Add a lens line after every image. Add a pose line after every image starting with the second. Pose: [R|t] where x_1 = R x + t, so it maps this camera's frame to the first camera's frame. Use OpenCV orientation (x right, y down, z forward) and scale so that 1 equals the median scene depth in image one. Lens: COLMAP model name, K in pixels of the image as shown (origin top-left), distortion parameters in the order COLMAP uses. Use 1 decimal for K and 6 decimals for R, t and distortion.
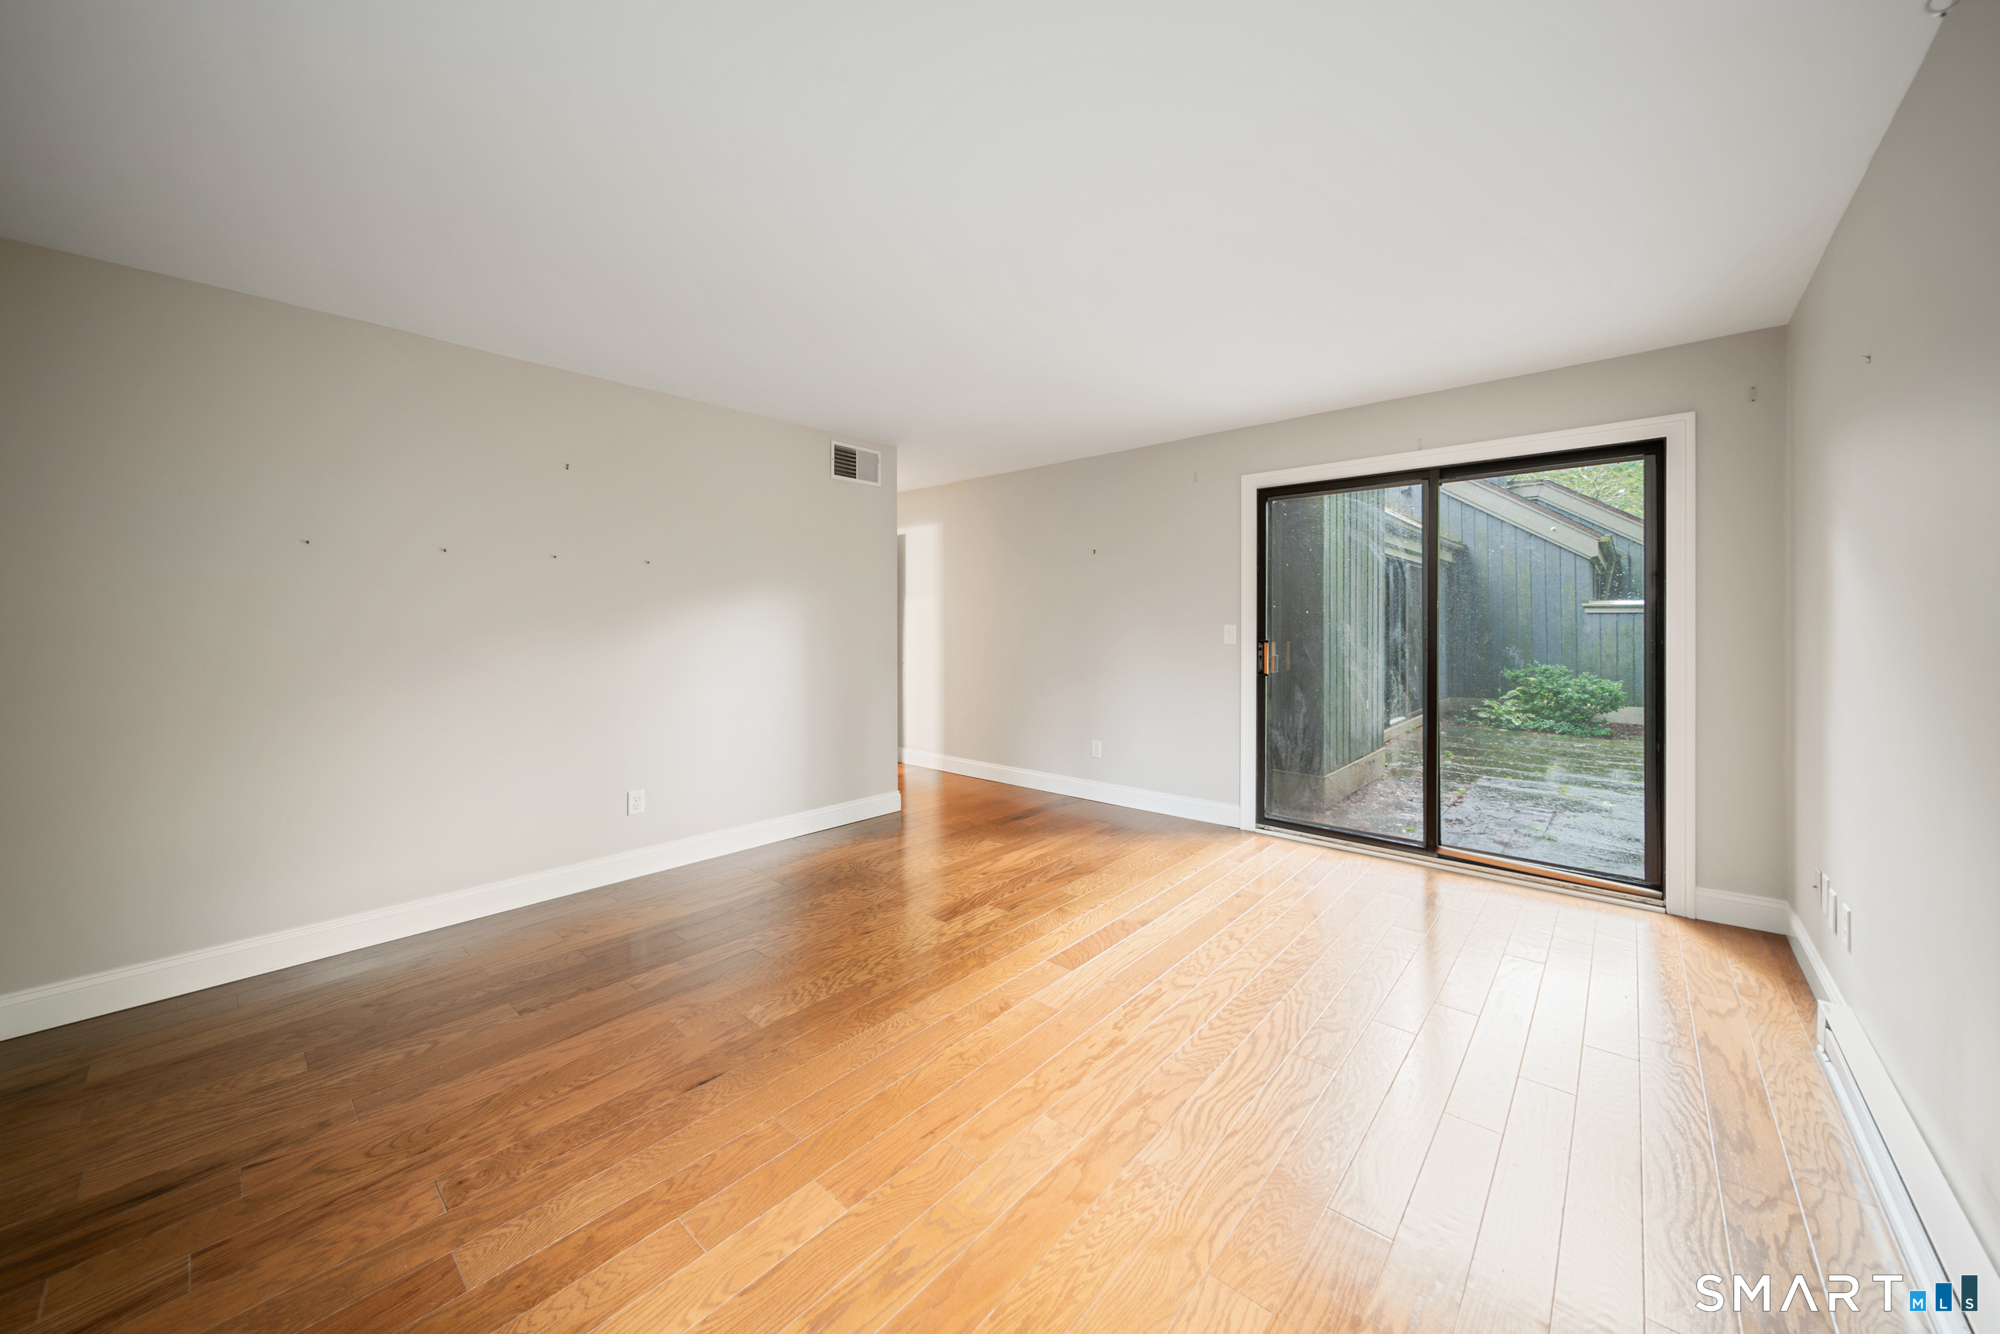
lens RADIAL K [[714.4, 0, 991.8], [0, 714.4, 621.4], [0, 0, 1]] dist [-0.000331, -0.000271]
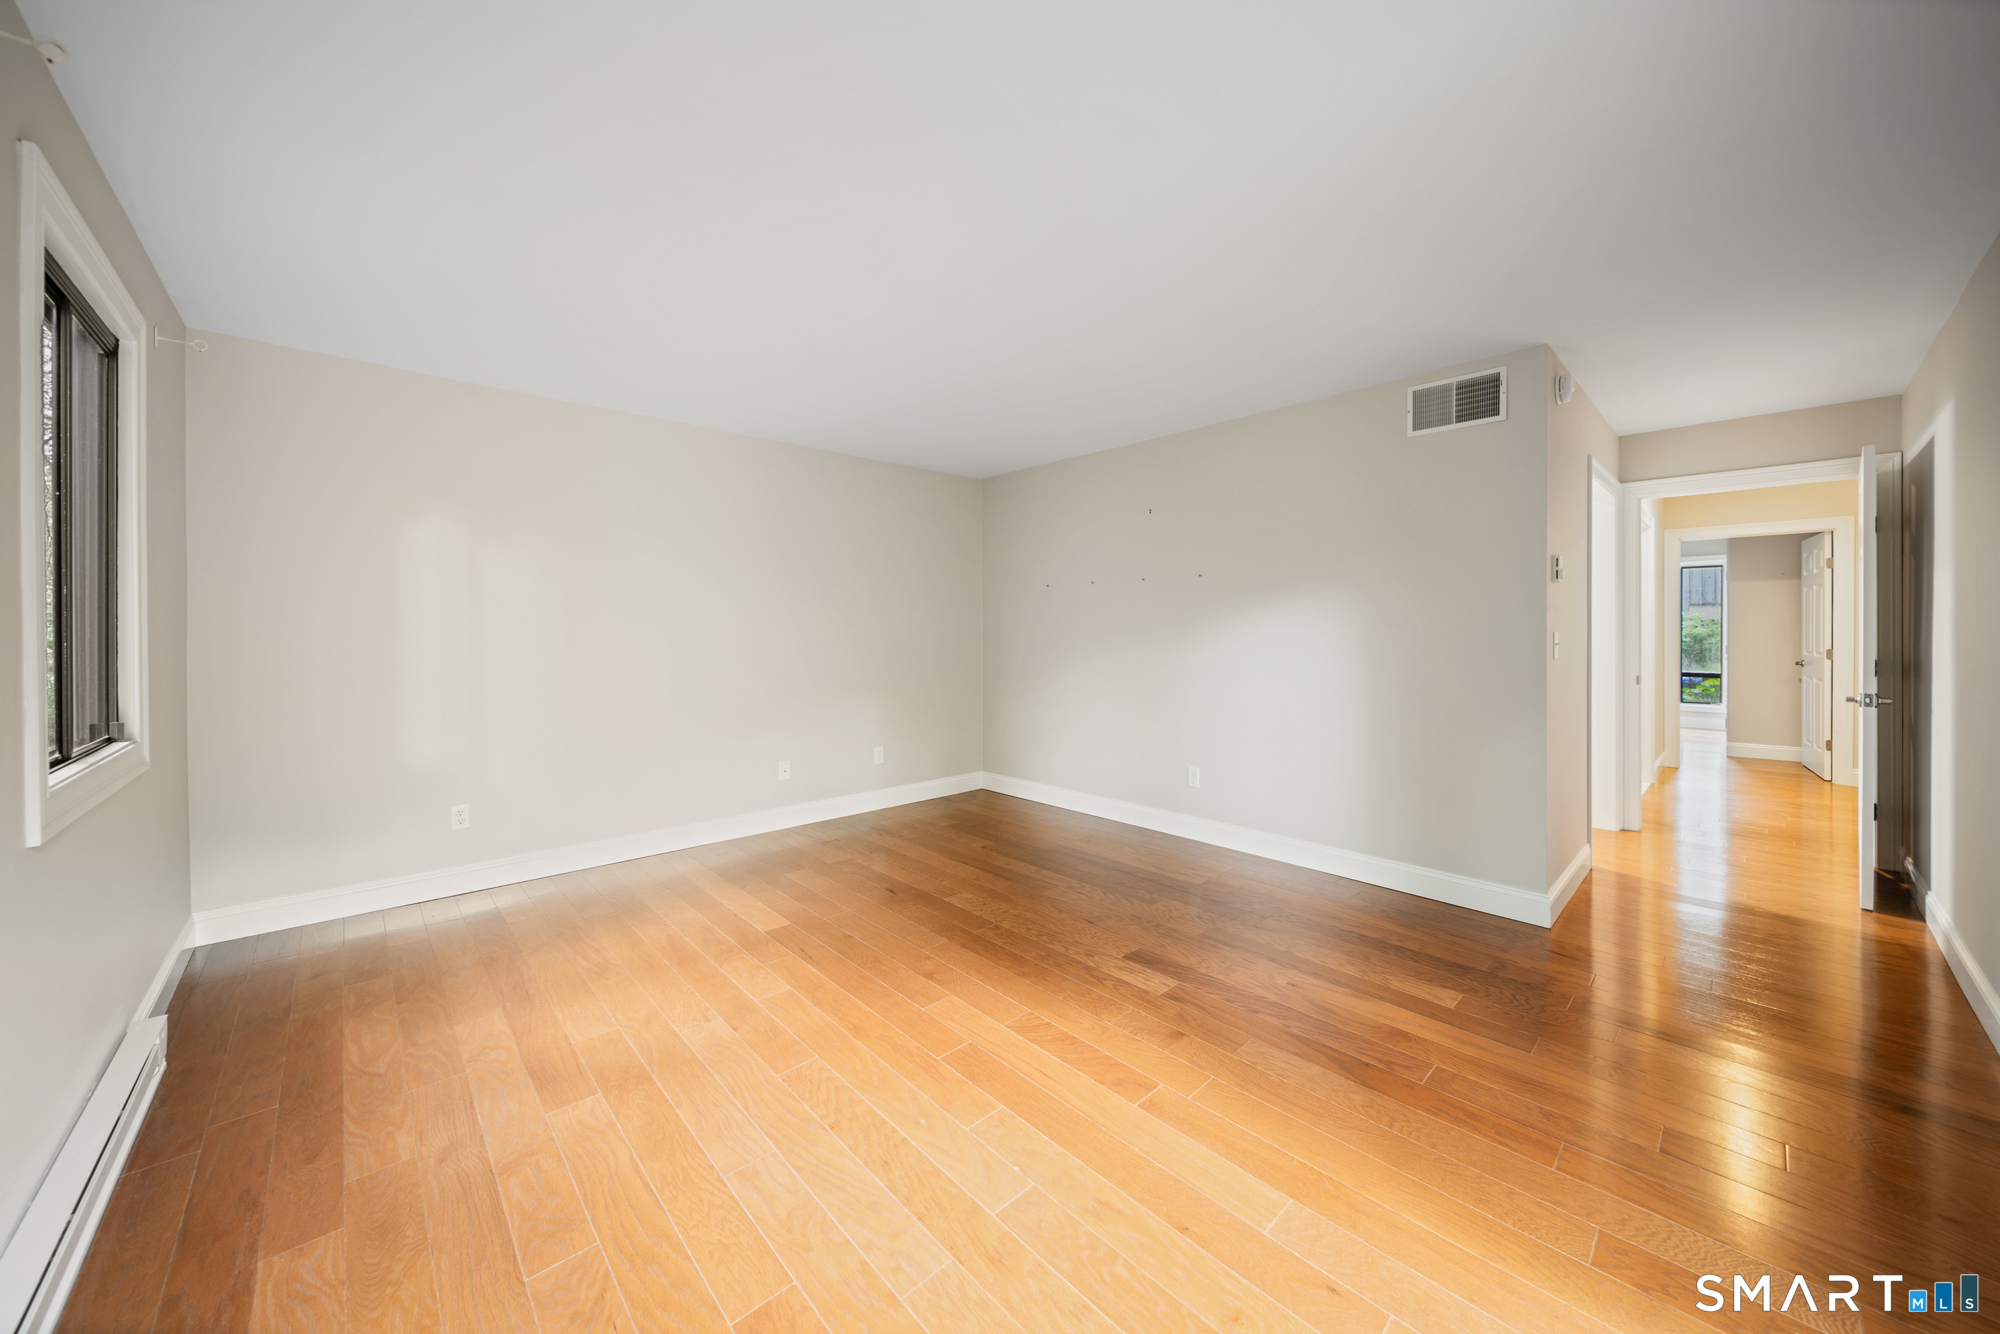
lens RADIAL K [[711.2, 0, 998.4], [0, 711.2, 627.0], [0, 0, 1]] dist [-0.000131, 0.000014]
pose [[-0.091296, -0.000937, -0.995823, 0.800312], [0.001703, 0.999998, -0.001098, 0.004516], [0.995822, -0.001796, -0.091294, 0.880288]]
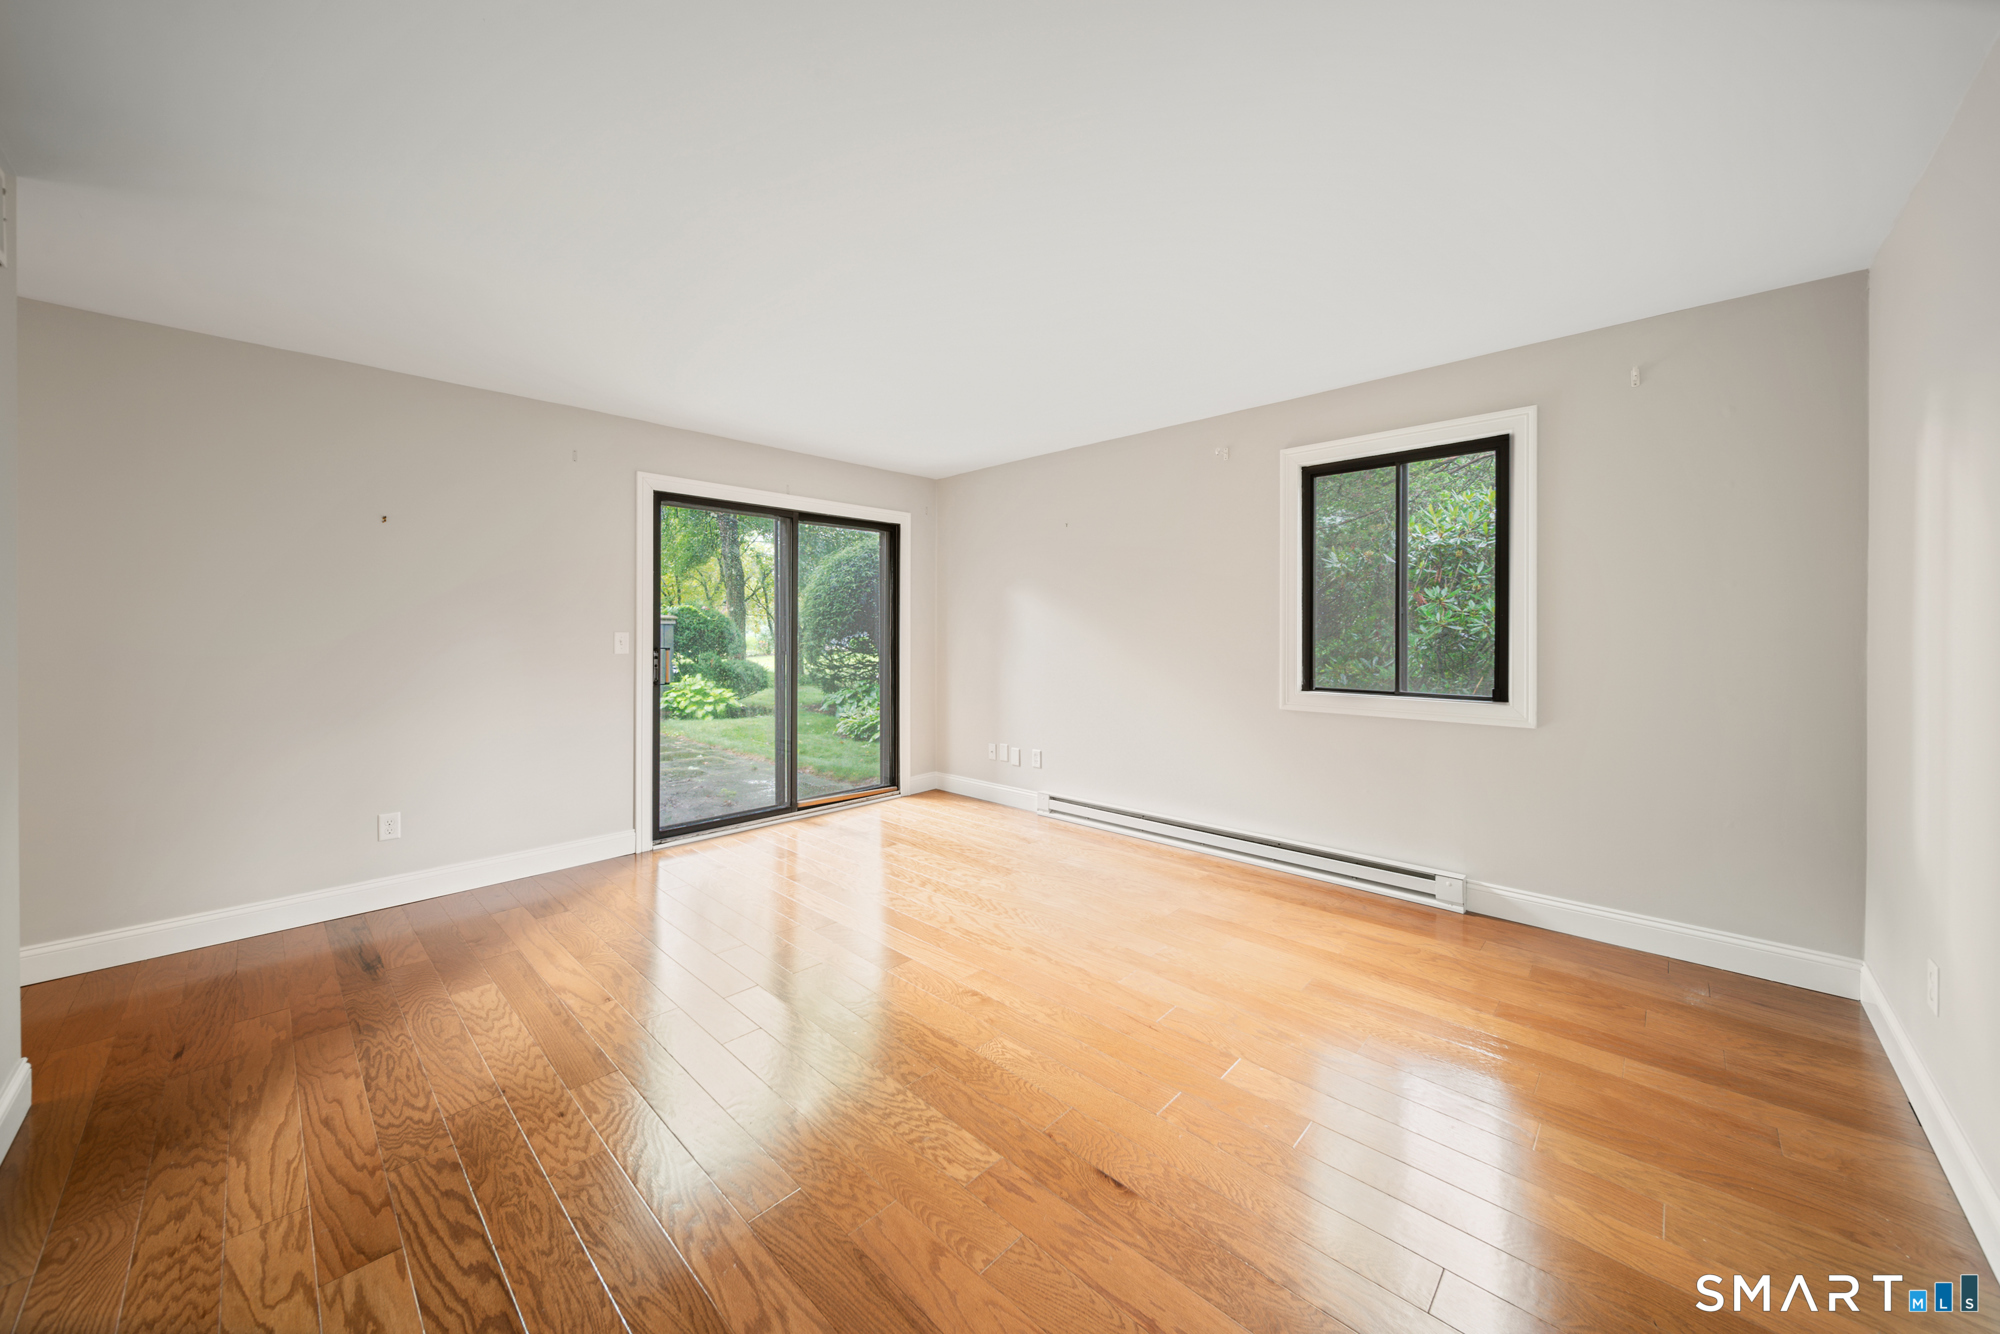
lens RADIAL K [[714.4, 0, 991.8], [0, 714.4, 621.4], [0, 0, 1]] dist [-0.000331, -0.000271]
pose [[0.028609, 0.014836, 0.999481, -0.772960], [-0.002093, 0.999889, -0.014782, 0.003926], [-0.999588, -0.001669, 0.028637, 0.696982]]
